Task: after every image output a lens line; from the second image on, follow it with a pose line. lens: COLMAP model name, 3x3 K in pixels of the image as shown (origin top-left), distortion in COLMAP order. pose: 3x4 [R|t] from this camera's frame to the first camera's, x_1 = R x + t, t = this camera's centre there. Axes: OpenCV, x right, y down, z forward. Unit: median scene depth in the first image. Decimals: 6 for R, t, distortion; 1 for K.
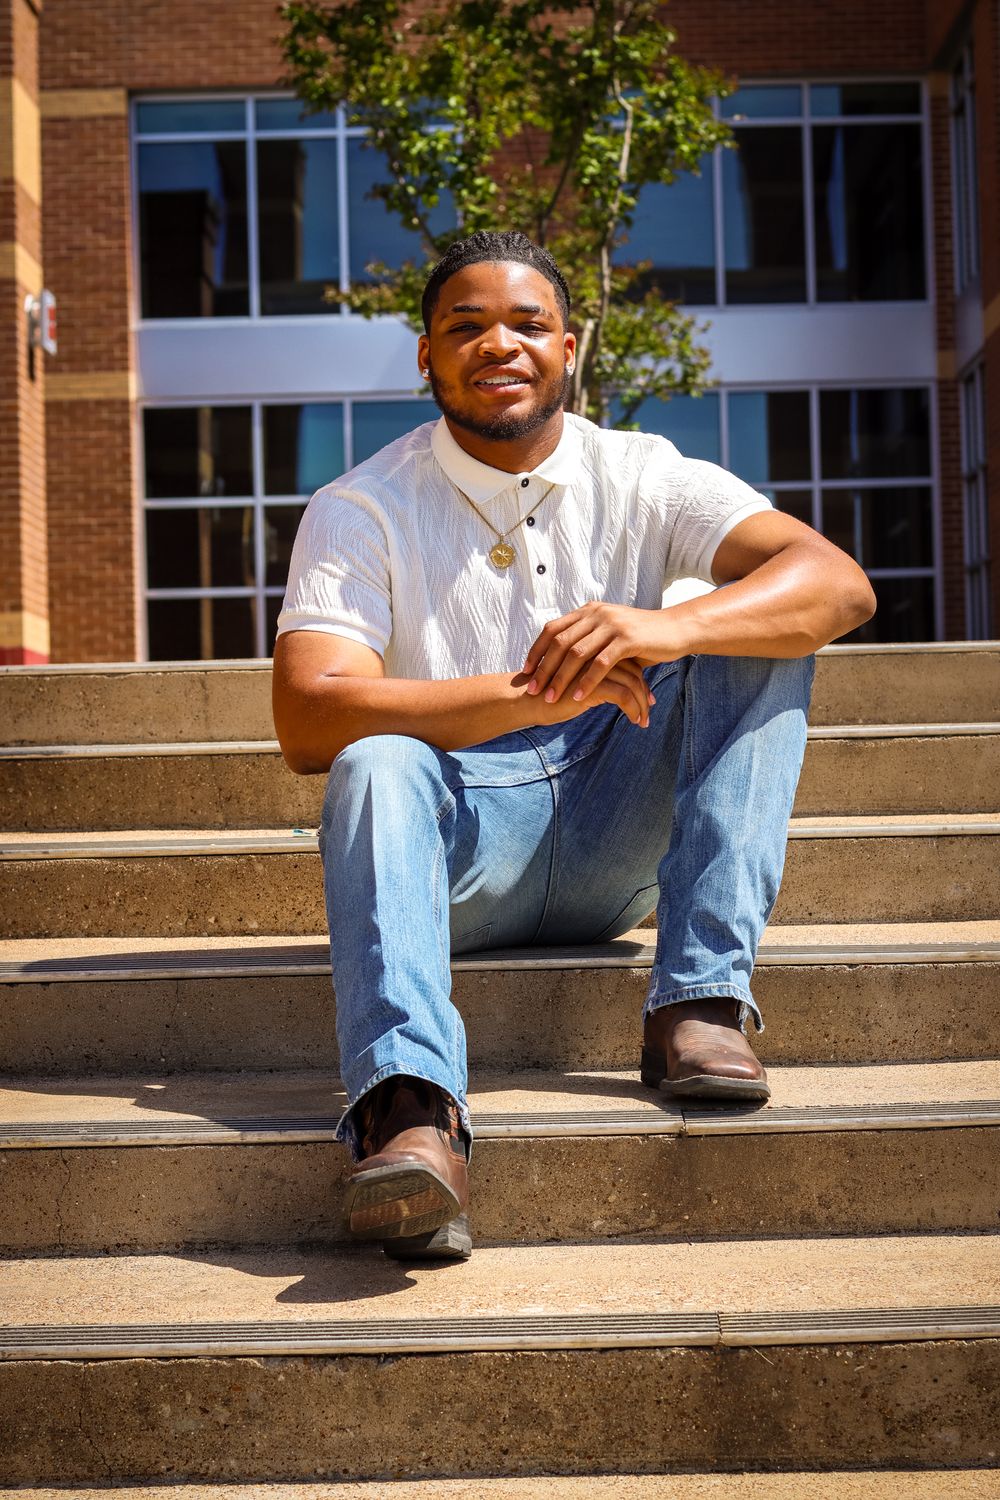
lens RADIAL K [[3695.2, 0, 496.9], [0, 3695.2, 747.4], [0, 0, 1]] dist [-0.110042, 0.000000]
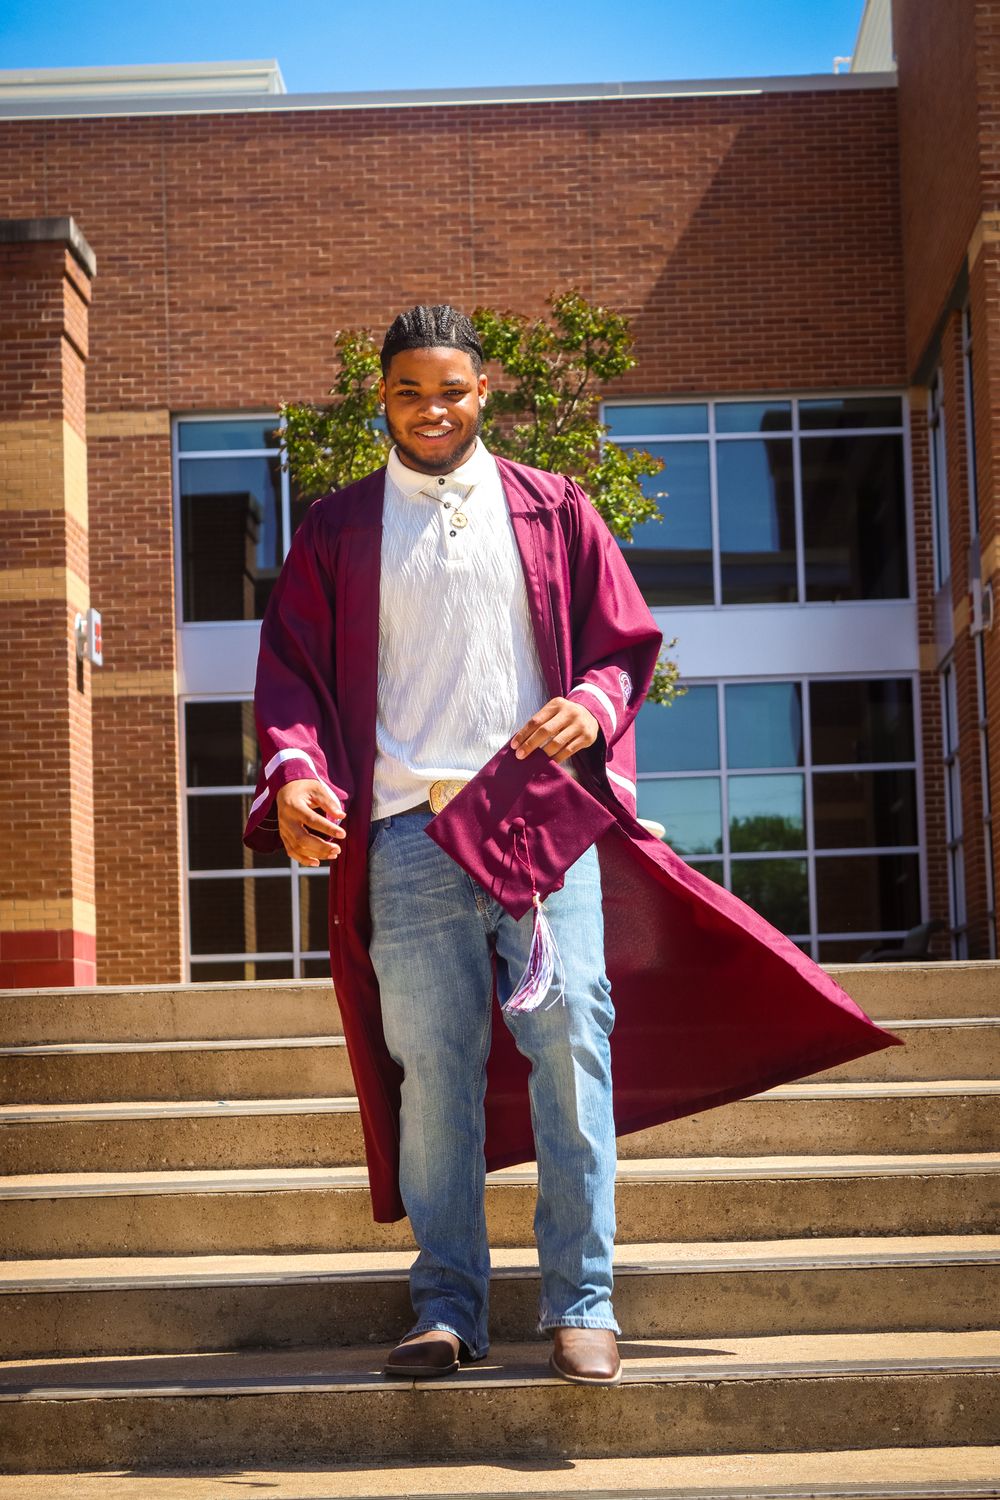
lens RADIAL K [[3732.8, 0, 458.1], [0, 3732.8, 723.0], [0, 0, 1]] dist [0.111056, 0.000000]
pose [[0.999578, -0.007814, -0.027962, 0.032268], [0.005686, 0.997137, -0.075405, -0.006164], [0.028471, 0.075215, 0.996761, -0.204373]]
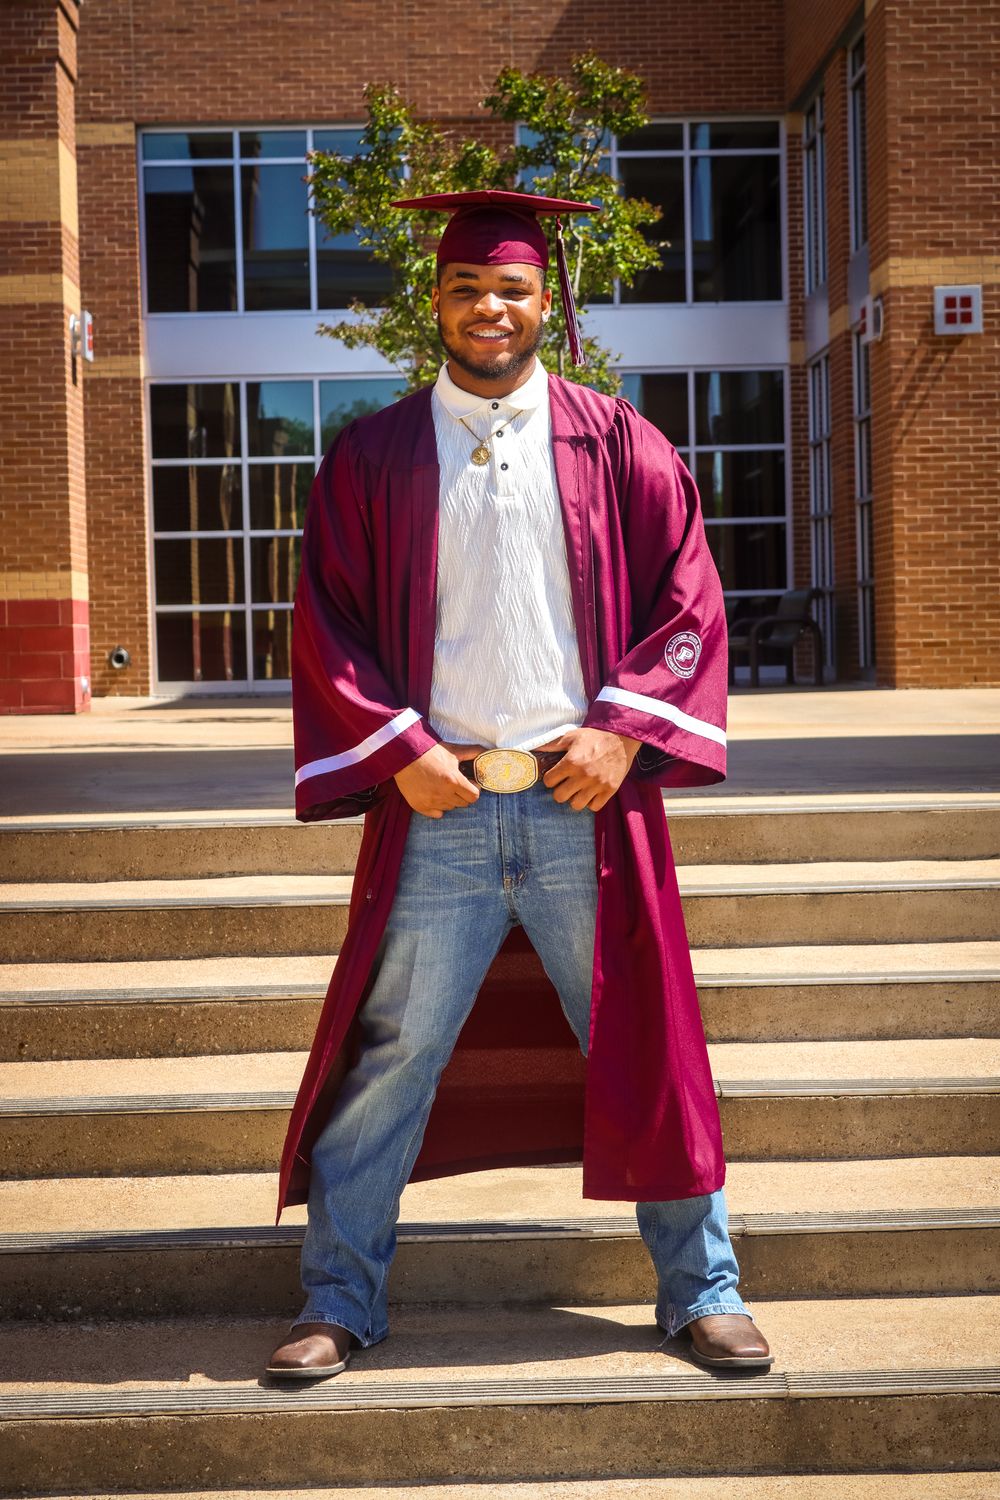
lens RADIAL K [[3062.9, 0, 488.2], [0, 3062.9, 757.4], [0, 0, 1]] dist [0.054137, 0.000000]
pose [[0.999582, 0.000070, 0.028927, -0.027094], [-0.001595, 0.998609, 0.052705, -0.046852], [-0.028883, -0.052729, 0.998191, -0.085704]]
